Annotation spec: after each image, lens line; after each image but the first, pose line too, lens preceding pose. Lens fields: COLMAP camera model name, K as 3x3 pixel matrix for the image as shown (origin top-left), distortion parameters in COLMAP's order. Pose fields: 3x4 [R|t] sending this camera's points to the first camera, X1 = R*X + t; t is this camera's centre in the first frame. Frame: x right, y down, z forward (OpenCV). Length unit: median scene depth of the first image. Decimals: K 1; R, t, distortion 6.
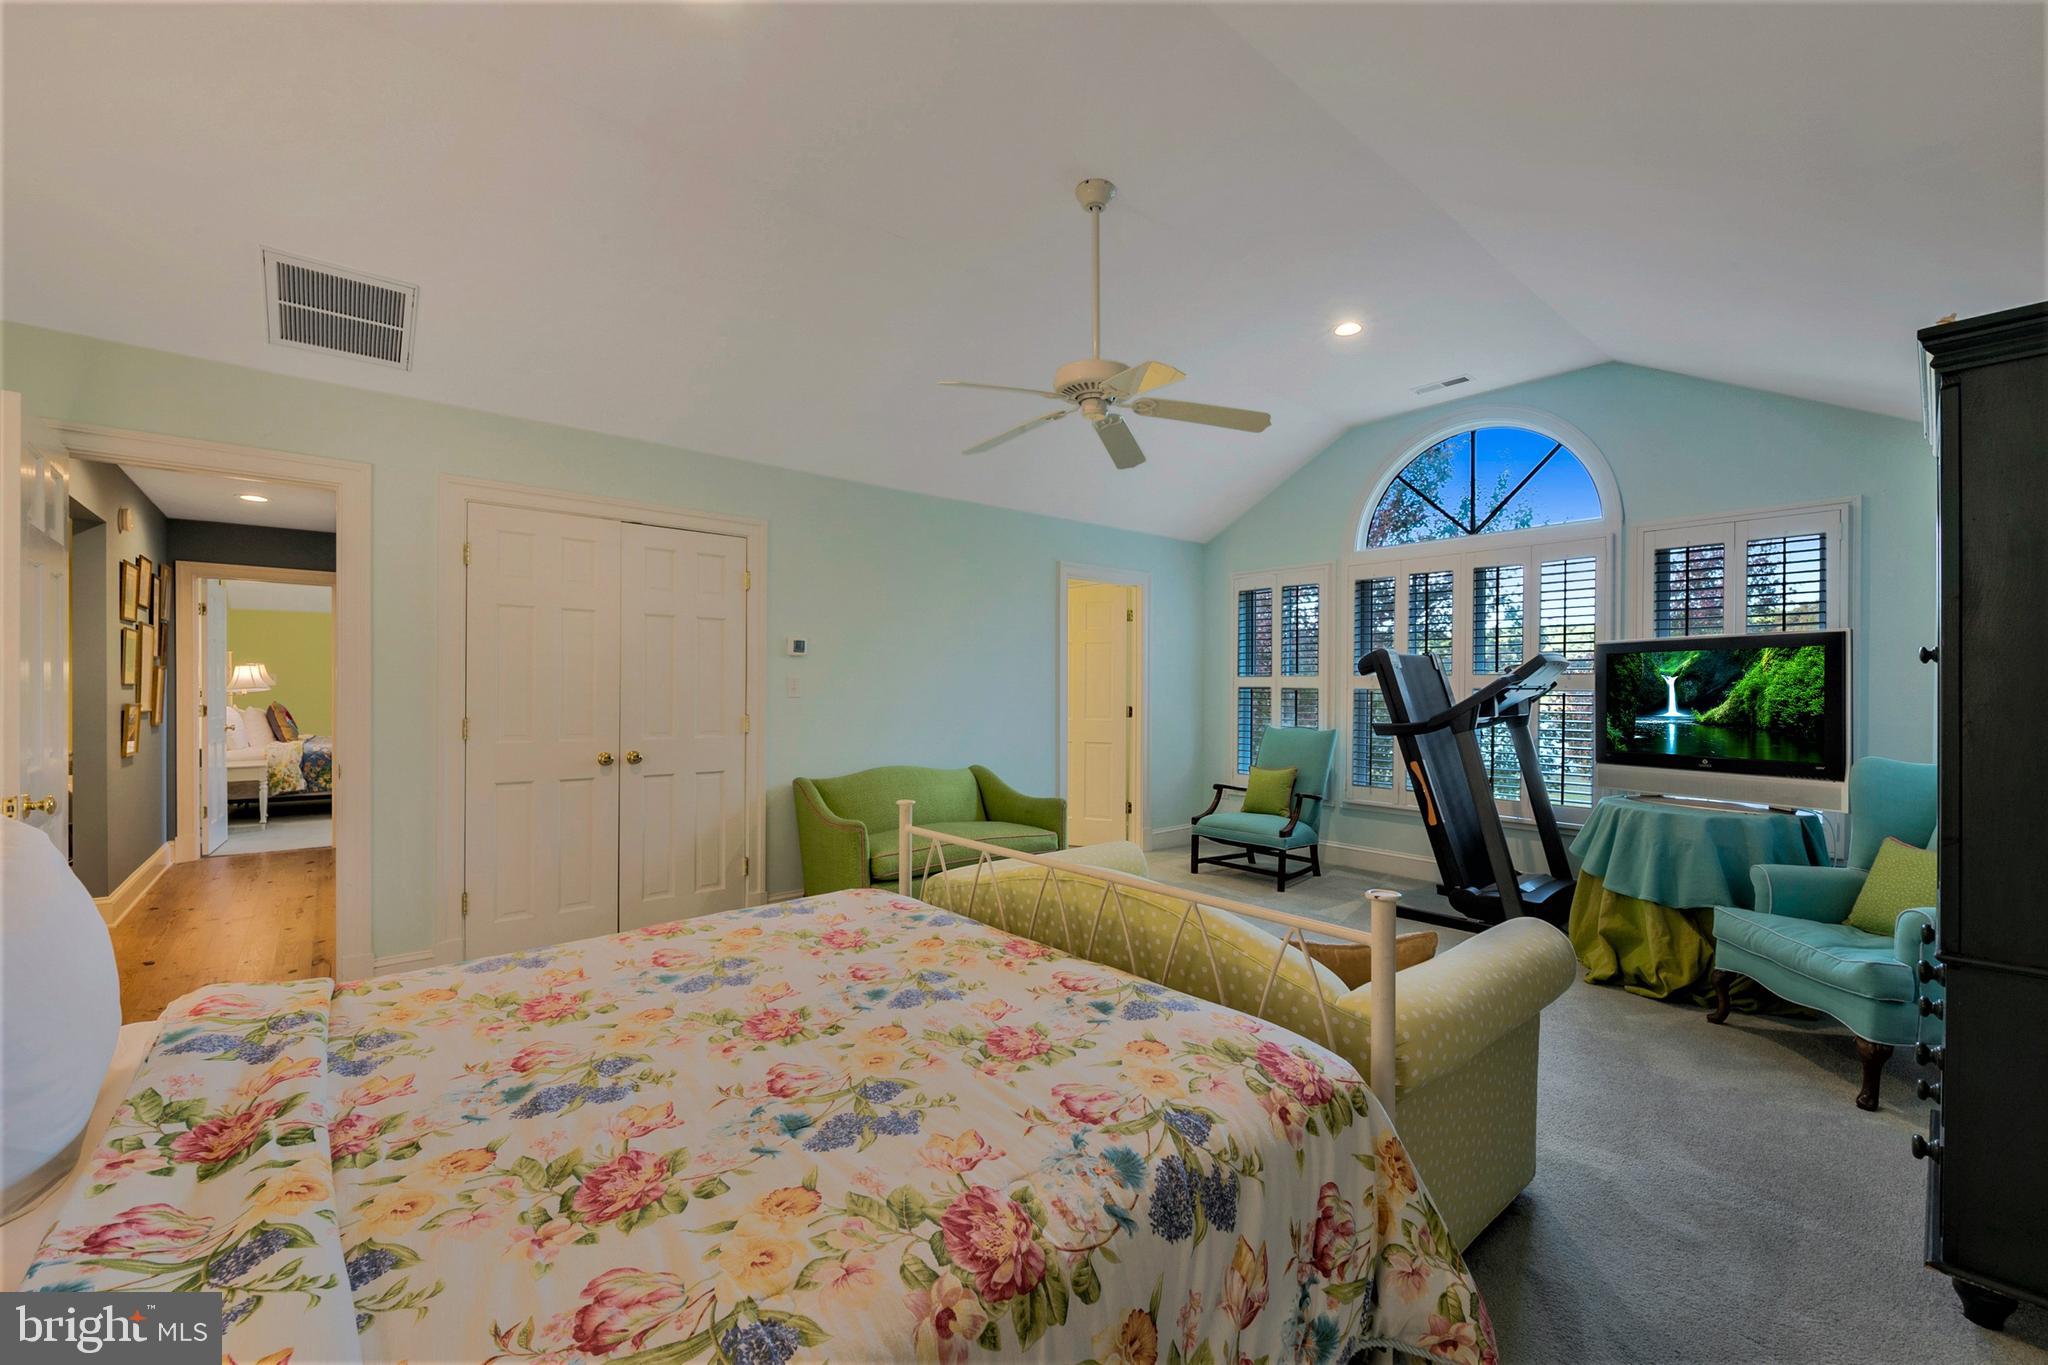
lens RADIAL K [[810.2, 0, 1068.0], [0, 810.2, 689.4], [0, 0, 1]] dist [0.000787, 0.000030]
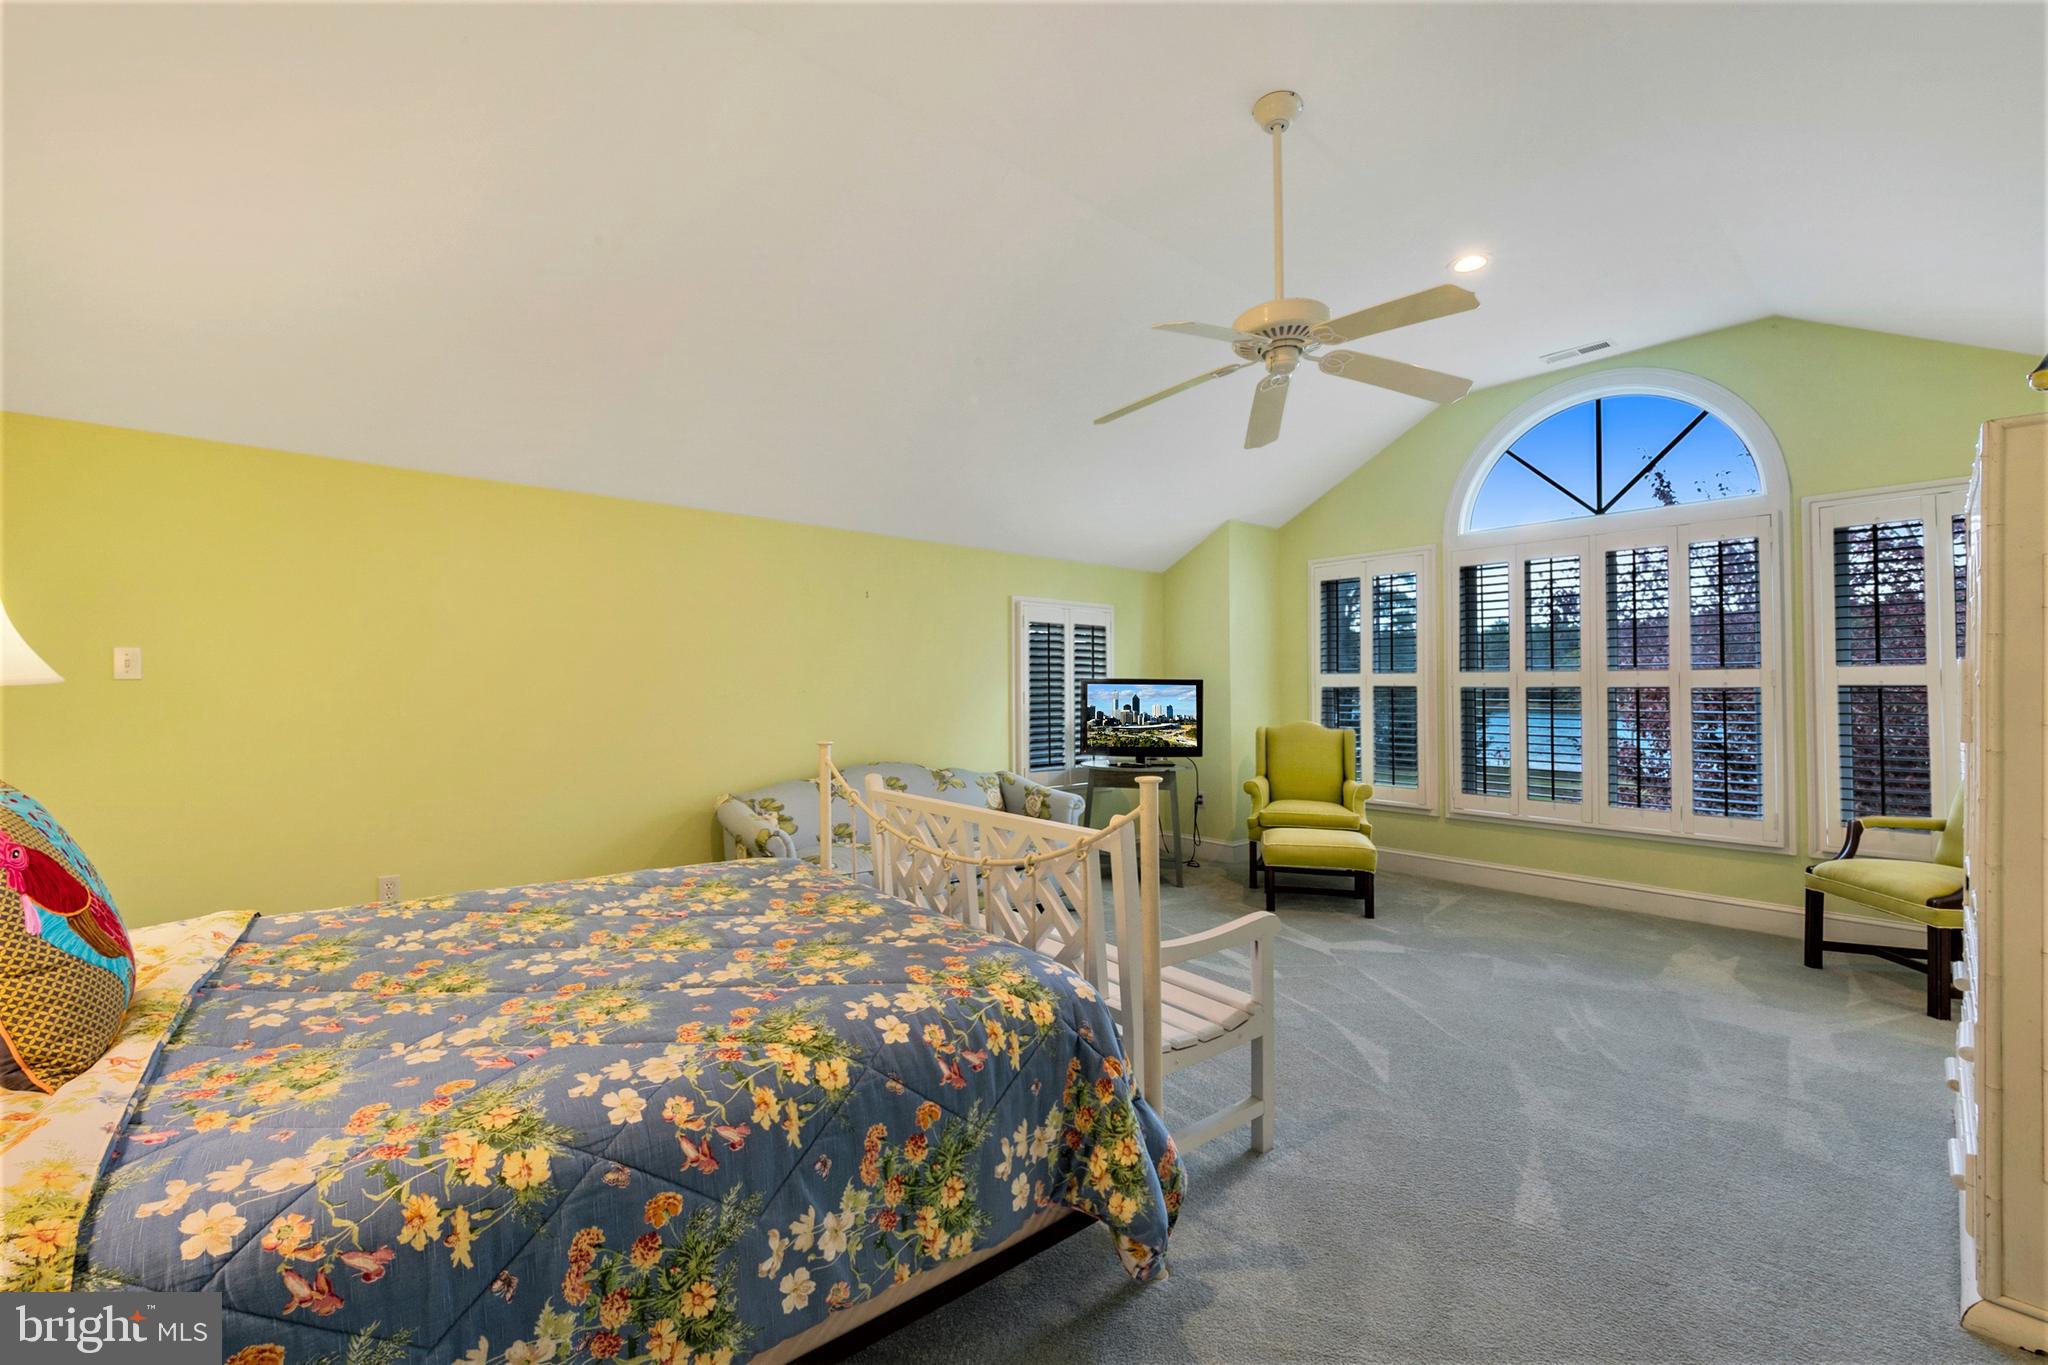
lens RADIAL K [[818.3, 0, 1024.0], [0, 818.3, 682.5], [0, 0, 1]] dist [-0.000703, -0.000115]
pose [[0.998672, -0.003610, -0.051401, -0.097671], [0.003216, 0.999965, -0.007749, -0.000326], [0.051427, 0.007573, 0.998648, 0.064798]]
